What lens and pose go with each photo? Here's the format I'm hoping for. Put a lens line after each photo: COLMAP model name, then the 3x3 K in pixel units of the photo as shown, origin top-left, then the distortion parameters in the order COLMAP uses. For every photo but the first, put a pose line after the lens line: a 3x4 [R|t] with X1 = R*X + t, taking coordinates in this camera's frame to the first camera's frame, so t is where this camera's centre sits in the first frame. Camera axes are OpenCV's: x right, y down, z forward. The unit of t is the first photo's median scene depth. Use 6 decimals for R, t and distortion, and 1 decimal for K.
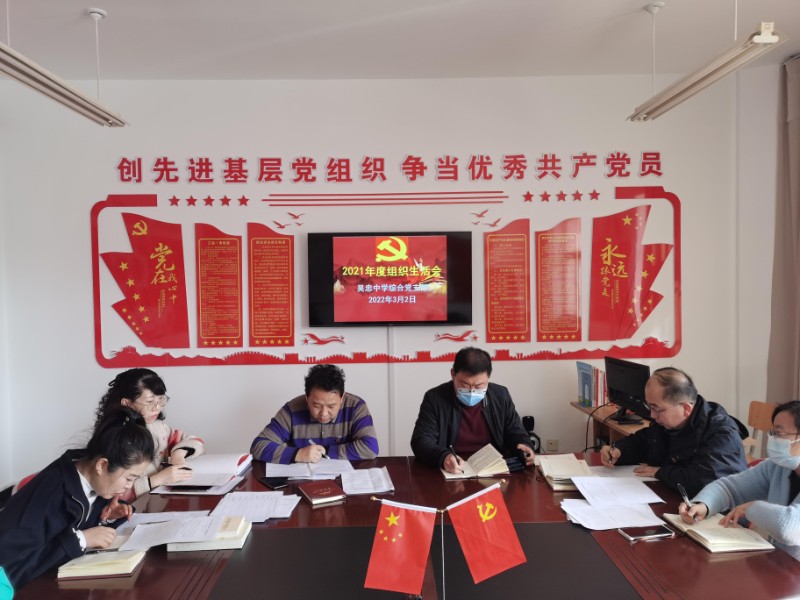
lens RADIAL K [[620.8, 0, 401.3], [0, 620.8, 300.7], [0, 0, 1]] dist [0.051671, -0.040307]
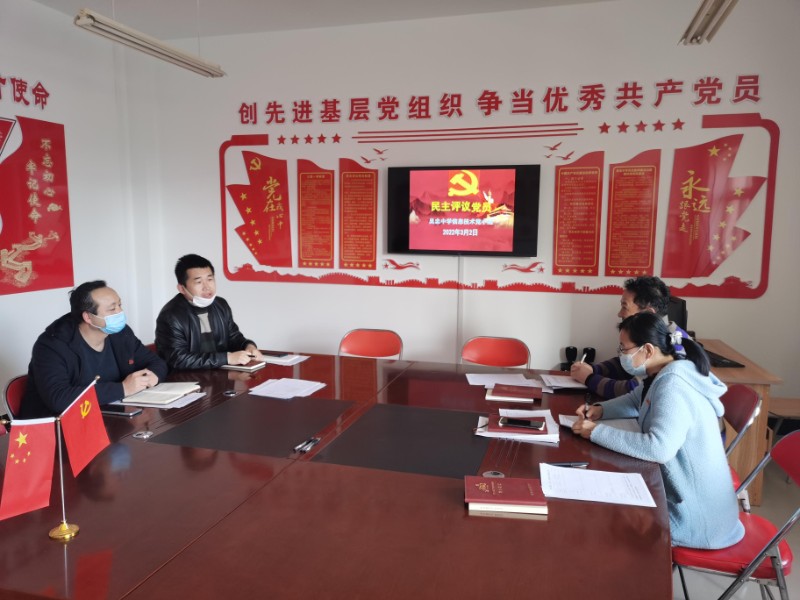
lens RADIAL K [[620.8, 0, 397.6], [0, 620.8, 301.8], [0, 0, 1]] dist [0.051671, -0.040307]
pose [[0.953646, 0.059008, -0.295089, 0.200417], [-0.030705, 0.994549, 0.099649, 0.017395], [0.299361, -0.085969, 0.950259, -0.061157]]
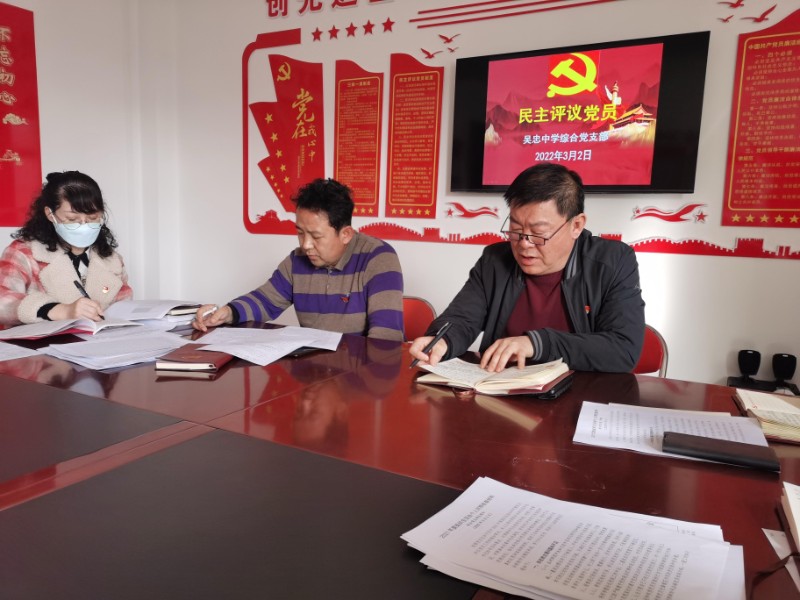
lens RADIAL K [[620.8, 0, 397.0], [0, 620.8, 303.2], [0, 0, 1]] dist [0.051671, -0.040307]
pose [[0.863331, 0.108261, -0.492889, 0.175143], [-0.062028, 0.992076, 0.109258, 0.096094], [0.500812, -0.063753, 0.863205, 0.311819]]
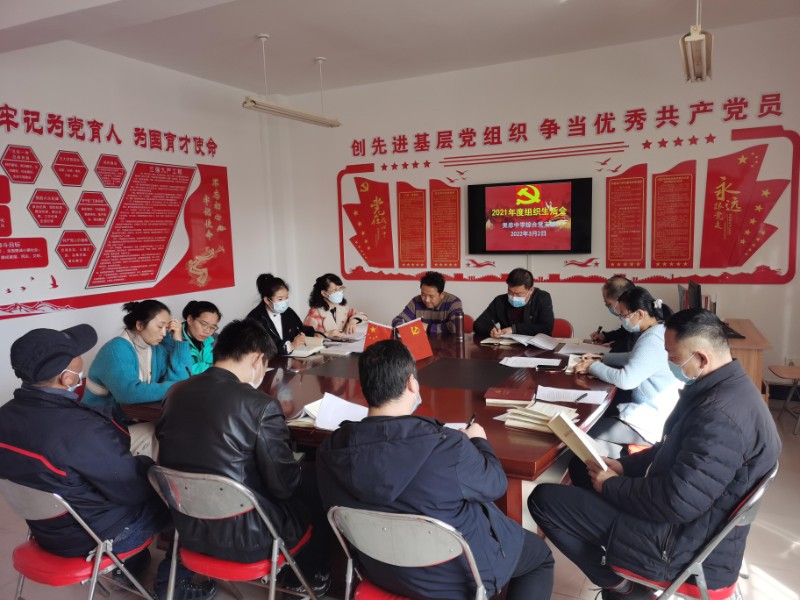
lens RADIAL K [[620.8, 0, 394.1], [0, 620.8, 302.6], [0, 0, 1]] dist [0.051671, -0.040307]
pose [[0.881927, 0.044396, -0.469292, 0.352460], [0.003068, 0.994993, 0.099893, 0.010677], [0.471377, -0.089538, 0.877375, -0.293520]]
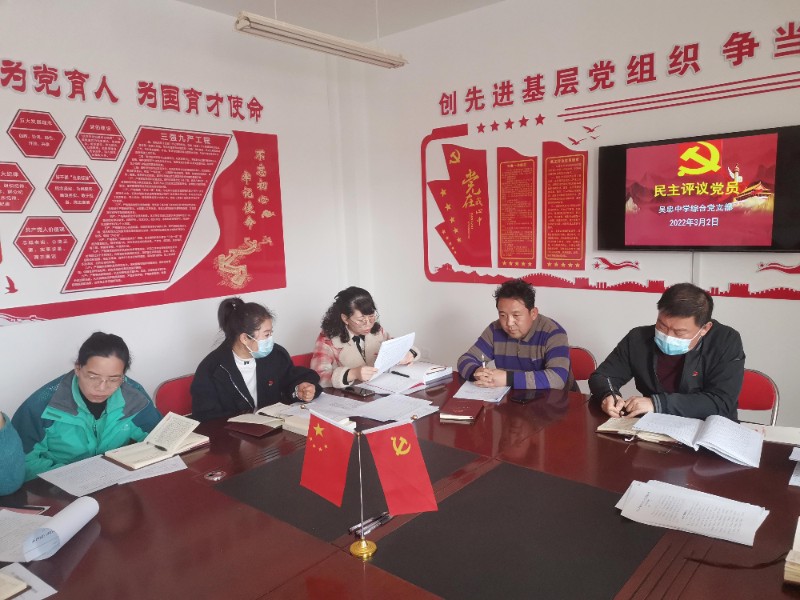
lens RADIAL K [[602.1, 0, 398.0], [0, 602.1, 299.3], [0, 0, 1]] dist [0.045326, -0.029794]
pose [[0.745639, 0.077375, -0.661843, 0.231038], [0.002042, 0.992966, 0.118386, 0.007235], [0.666347, -0.089624, 0.740236, 0.121218]]
